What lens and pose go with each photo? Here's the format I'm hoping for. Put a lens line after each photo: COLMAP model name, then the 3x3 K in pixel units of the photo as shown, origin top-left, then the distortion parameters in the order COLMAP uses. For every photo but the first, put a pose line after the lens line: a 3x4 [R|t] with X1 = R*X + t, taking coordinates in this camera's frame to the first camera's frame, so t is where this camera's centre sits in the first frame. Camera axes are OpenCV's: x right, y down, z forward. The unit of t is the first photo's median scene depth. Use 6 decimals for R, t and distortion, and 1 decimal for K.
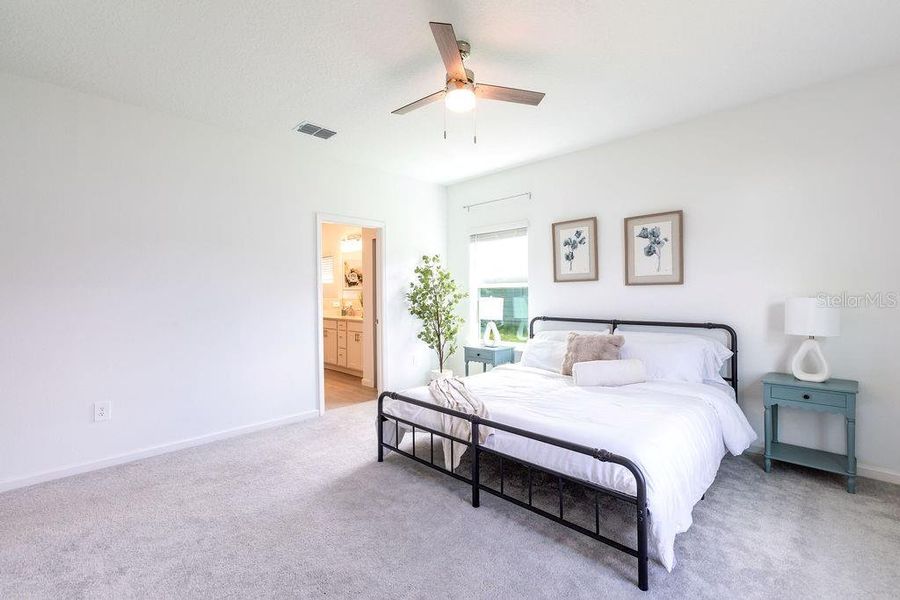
lens RADIAL K [[410.1, 0, 446.2], [0, 410.1, 294.9], [0, 0, 1]] dist [0.000202, 0.000055]
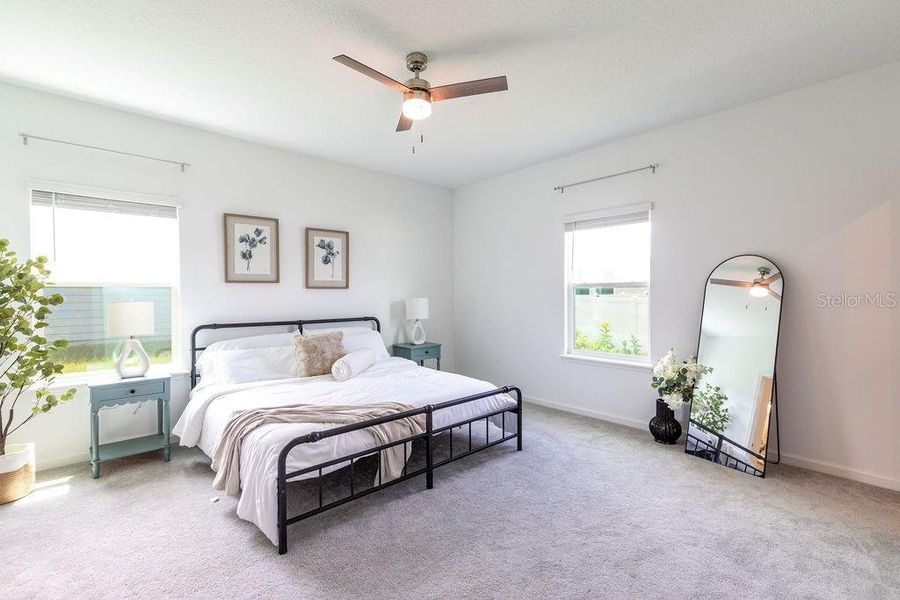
lens RADIAL K [[410.1, 0, 452.7], [0, 410.1, 301.7], [0, 0, 1]] dist [0.000202, 0.000055]
pose [[0.027056, -0.016650, 0.999495, -0.635575], [0.002101, 0.999860, 0.016600, -0.004660], [-0.999632, 0.001651, 0.027087, 0.557836]]
